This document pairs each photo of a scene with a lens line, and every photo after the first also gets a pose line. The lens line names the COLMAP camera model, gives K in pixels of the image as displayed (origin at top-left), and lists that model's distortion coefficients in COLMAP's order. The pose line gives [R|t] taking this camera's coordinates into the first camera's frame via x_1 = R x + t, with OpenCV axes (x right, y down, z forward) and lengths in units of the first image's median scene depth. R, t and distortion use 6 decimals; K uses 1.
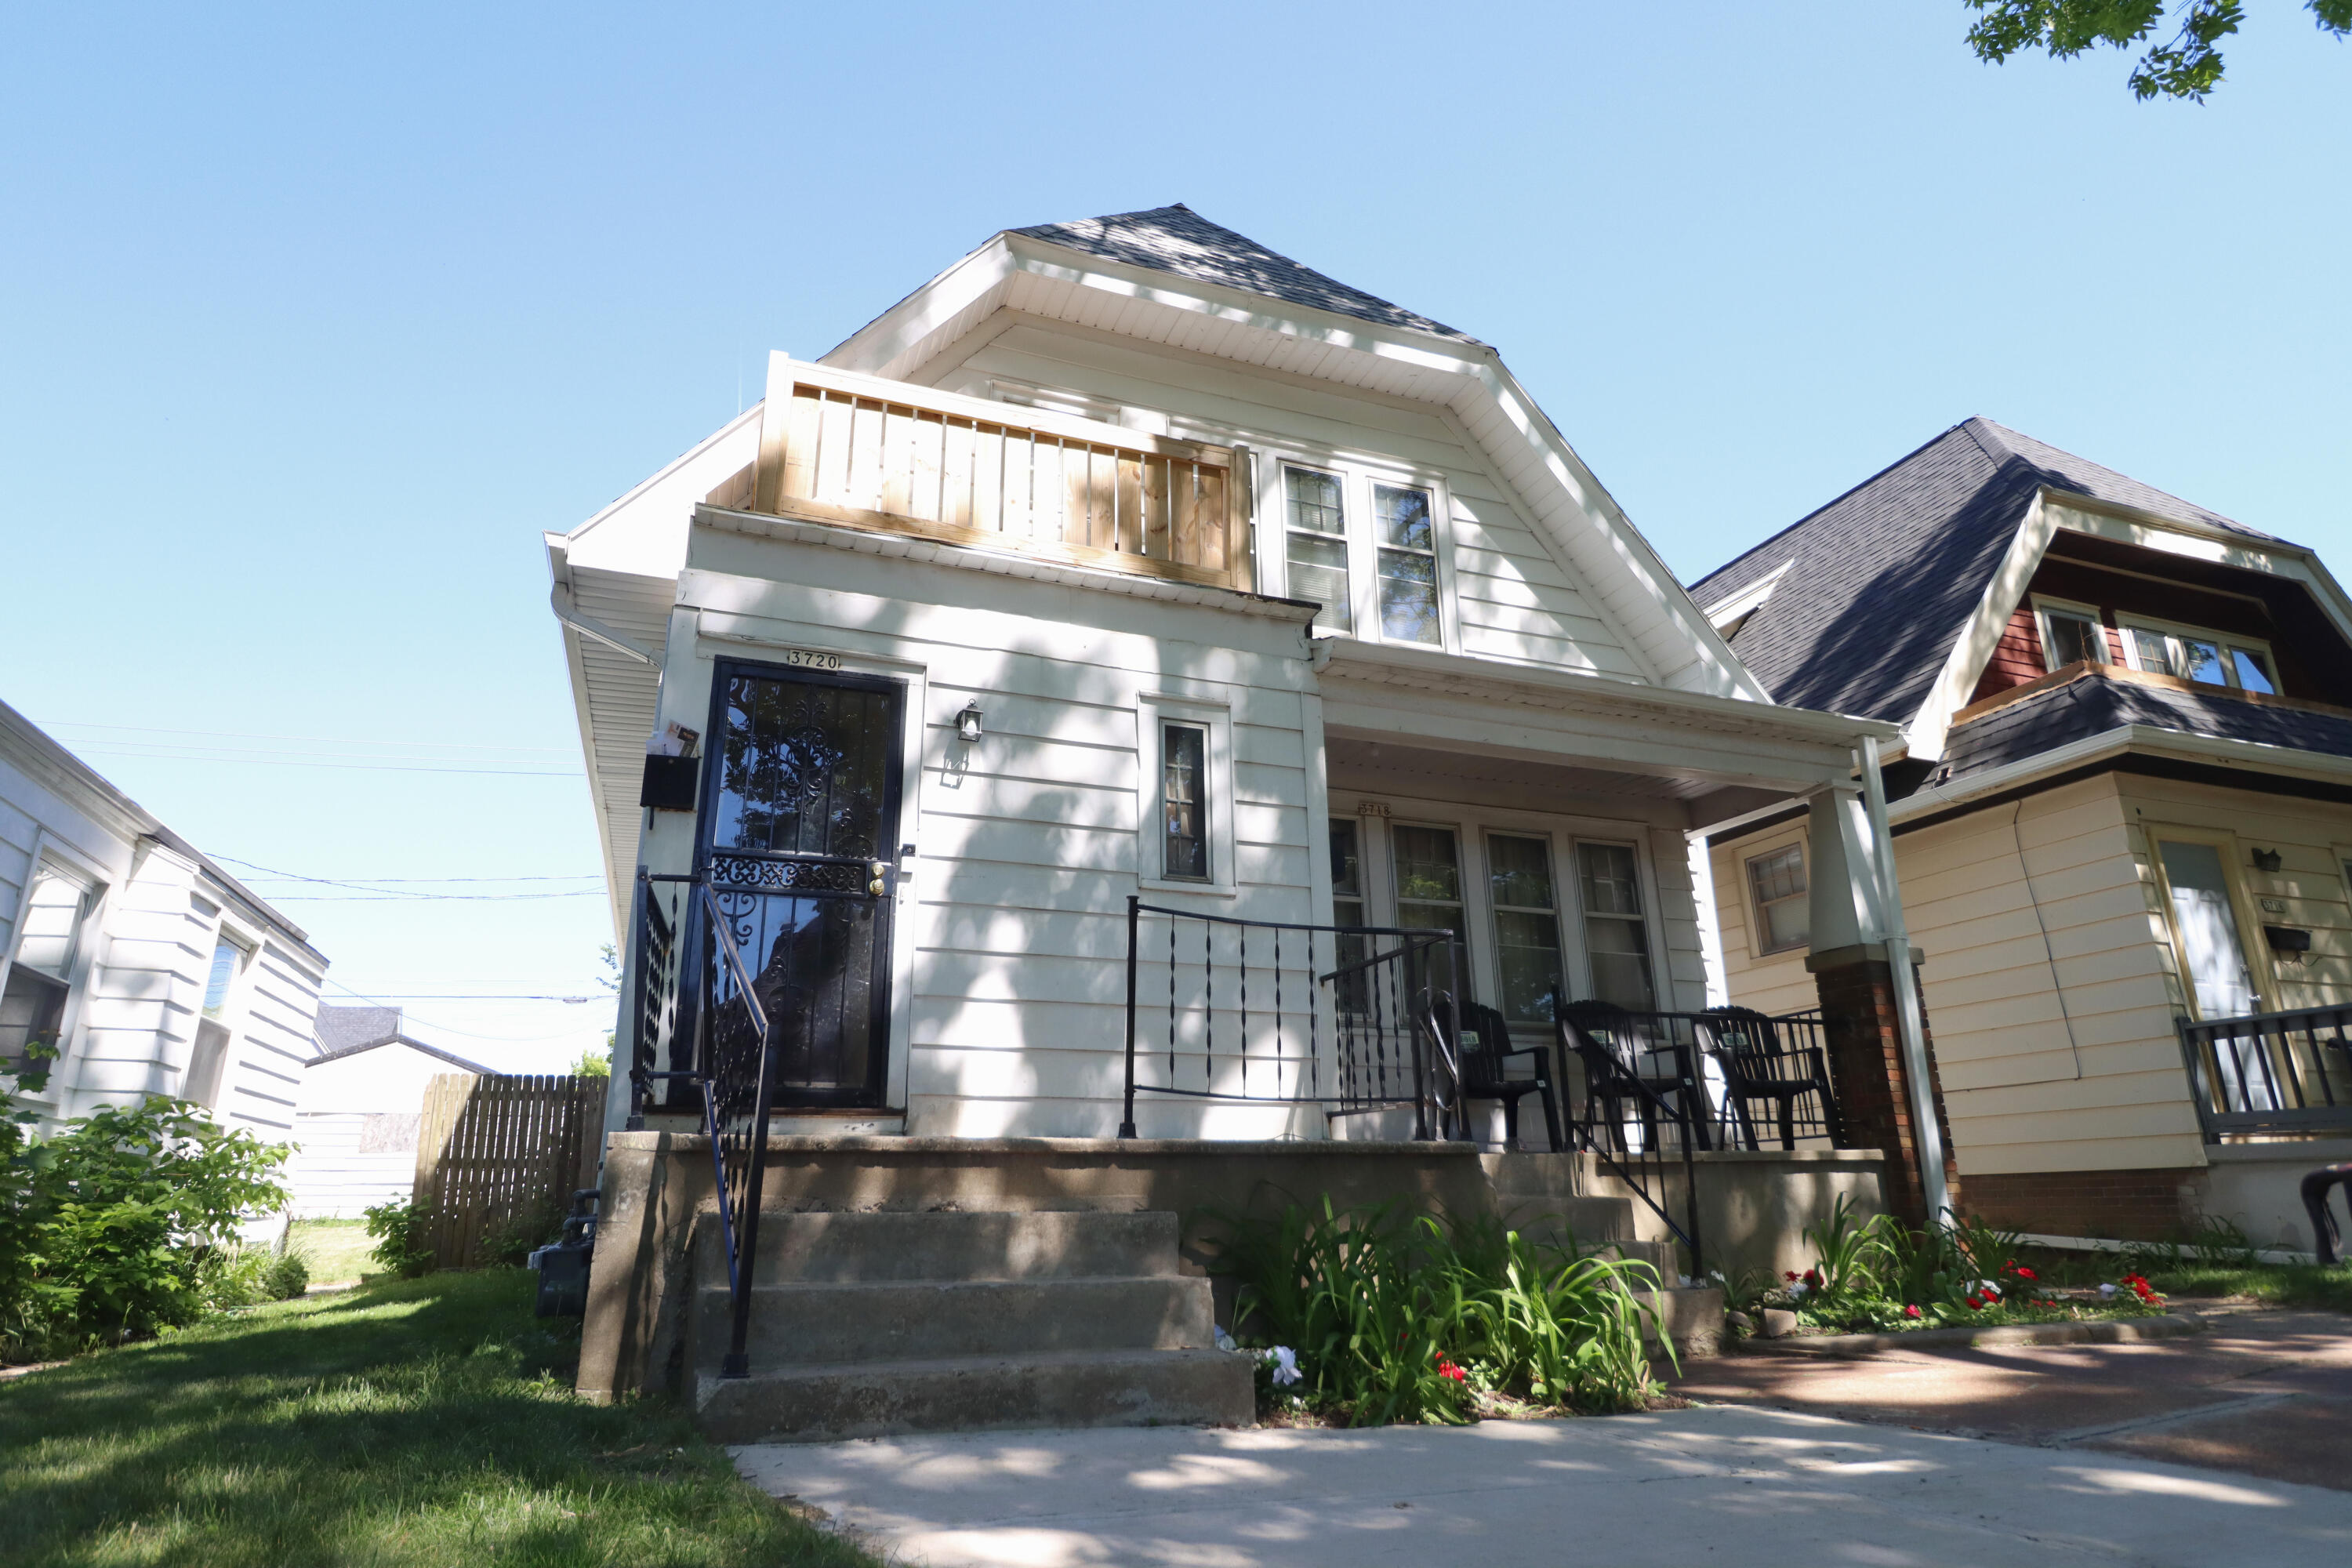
lens RADIAL K [[1313.7, 0, 1179.2], [0, 1313.7, 781.3], [0, 0, 1]] dist [0.001854, -0.003245]
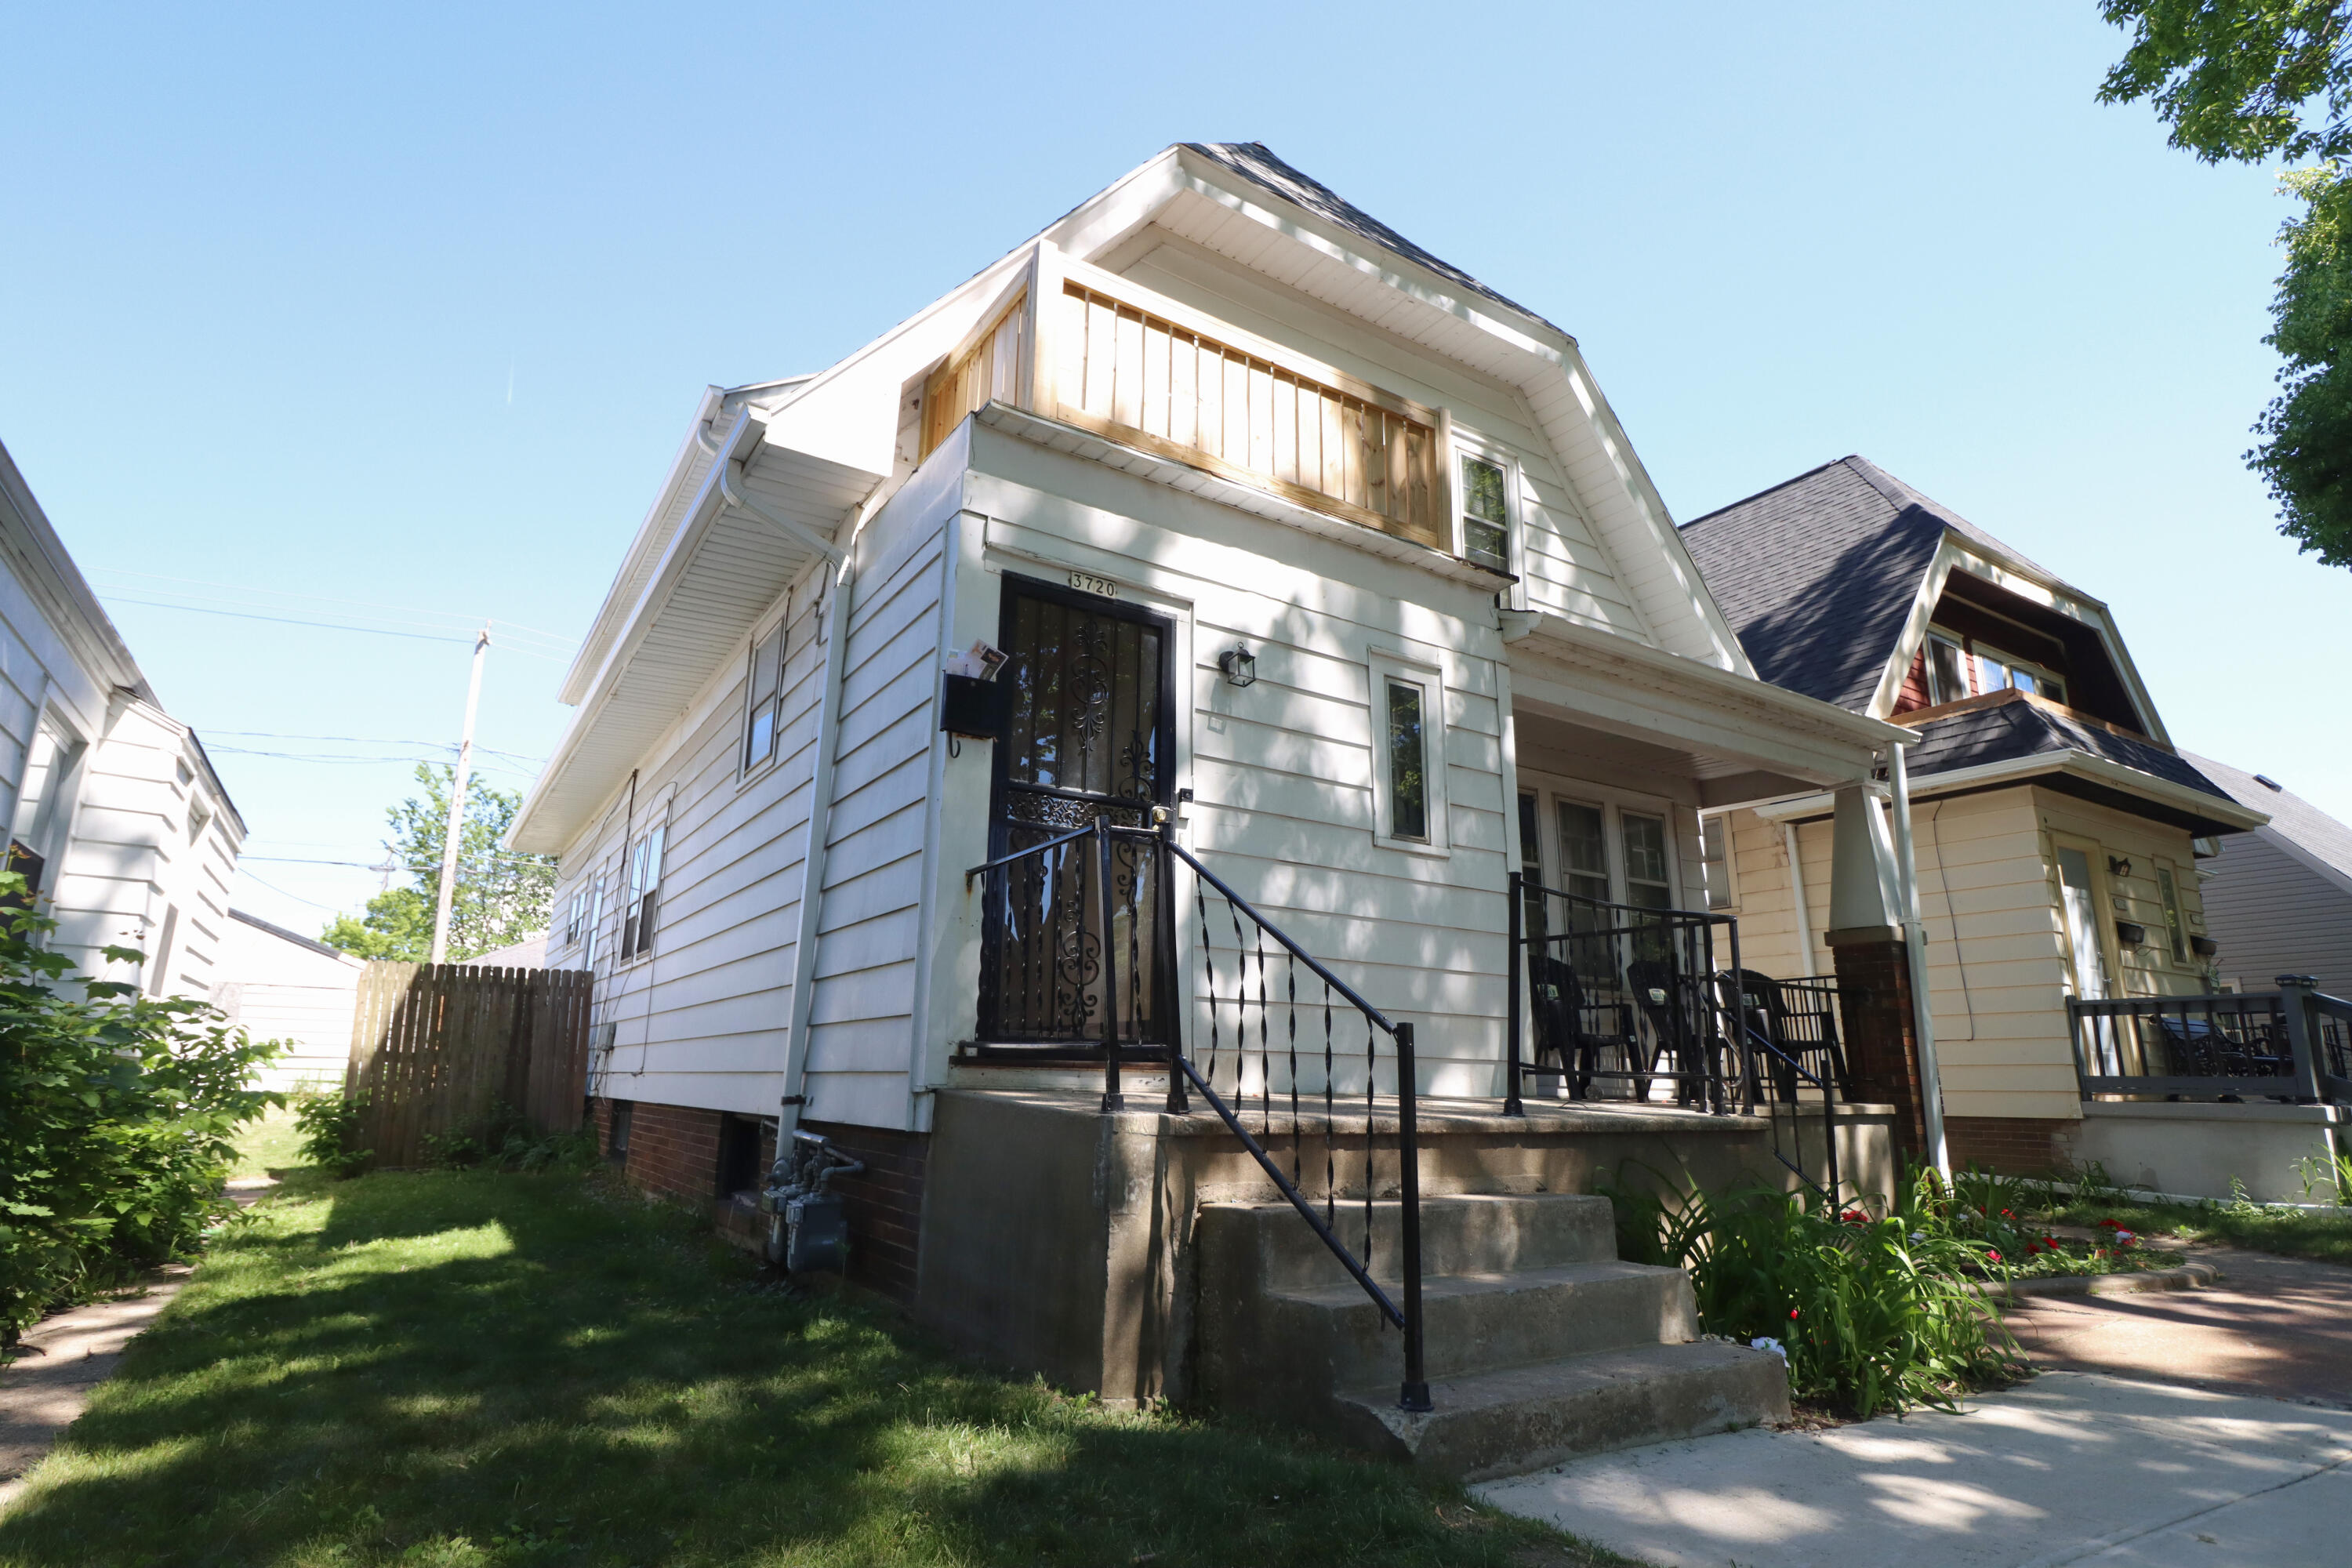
lens RADIAL K [[1216.9, 0, 1167.2], [0, 1216.9, 783.4], [0, 0, 1]] dist [-0.004200, -0.000733]
pose [[0.977304, 0.075950, 0.197759, -0.286299], [-0.089913, 0.993980, 0.062601, -0.007861], [-0.191814, -0.078961, 0.978250, 0.094585]]
